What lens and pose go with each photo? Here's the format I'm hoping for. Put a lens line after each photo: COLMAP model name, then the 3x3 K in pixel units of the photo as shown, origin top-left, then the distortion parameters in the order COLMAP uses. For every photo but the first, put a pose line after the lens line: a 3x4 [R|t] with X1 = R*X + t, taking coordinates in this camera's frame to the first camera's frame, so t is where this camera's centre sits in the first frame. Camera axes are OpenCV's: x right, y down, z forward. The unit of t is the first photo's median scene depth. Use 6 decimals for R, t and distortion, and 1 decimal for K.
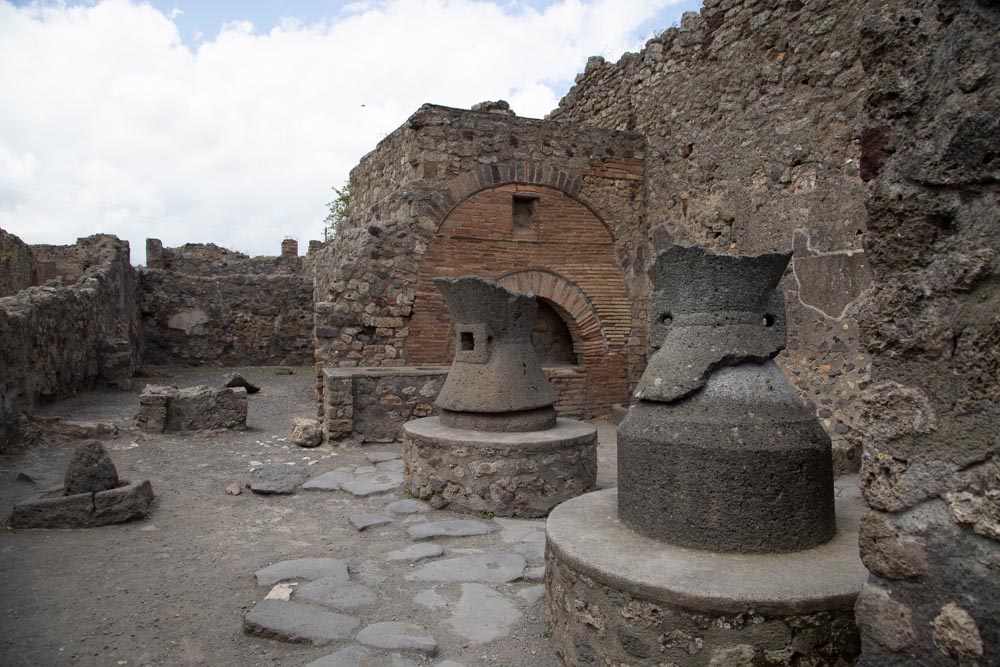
lens RADIAL K [[703.2, 0, 478.2], [0, 703.2, 330.4], [0, 0, 1]] dist [-0.133847, 0.074935]
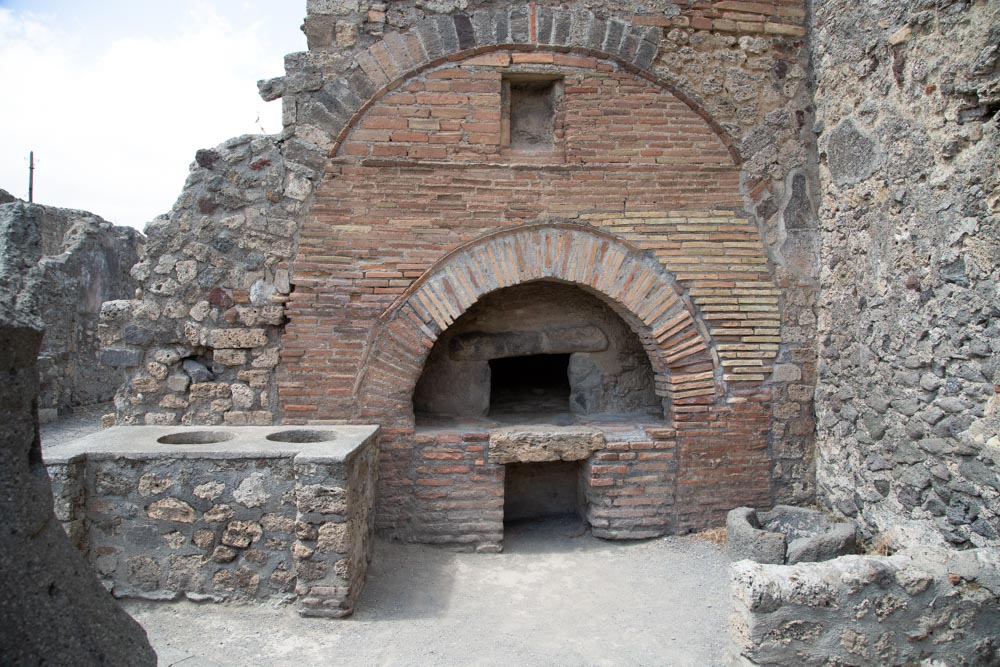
lens RADIAL K [[703.2, 0, 473.6], [0, 703.2, 335.2], [0, 0, 1]] dist [-0.133847, 0.074935]
pose [[0.956491, 0.000473, -0.291763, 0.186074], [0.002839, 0.999936, 0.010928, -0.019064], [0.291749, -0.011281, 0.956428, 0.588264]]
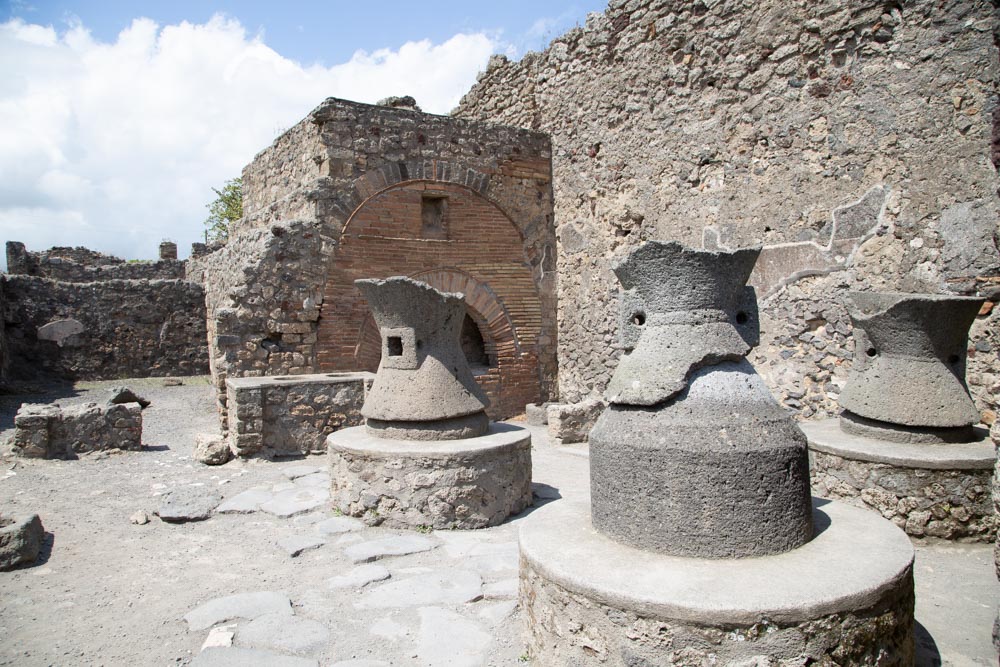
lens RADIAL K [[703.2, 0, 489.8], [0, 703.2, 330.0], [0, 0, 1]] dist [-0.133847, 0.074935]
pose [[0.984166, -0.026403, 0.175272, -0.035338], [0.026718, 0.999643, 0.000563, -0.002304], [-0.175224, 0.004128, 0.984520, 0.030788]]
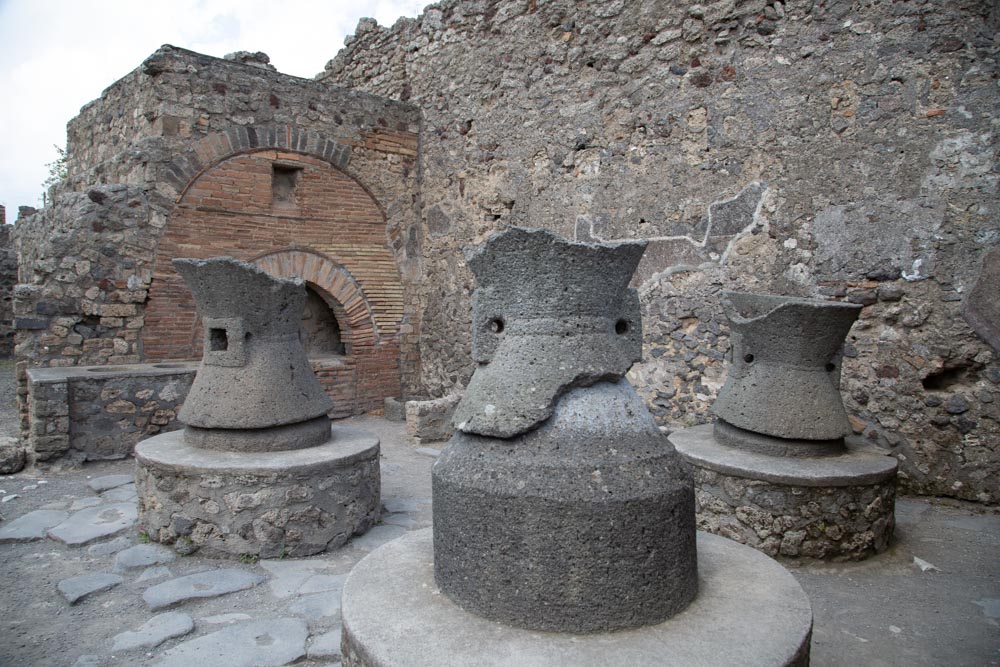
lens RADIAL K [[703.2, 0, 512.6], [0, 703.2, 335.1], [0, 0, 1]] dist [-0.133847, 0.074935]
pose [[0.924587, -0.012046, 0.380781, -0.002606], [-0.001571, 0.999371, 0.035432, -0.011506], [-0.380968, -0.033358, 0.923986, 0.098193]]
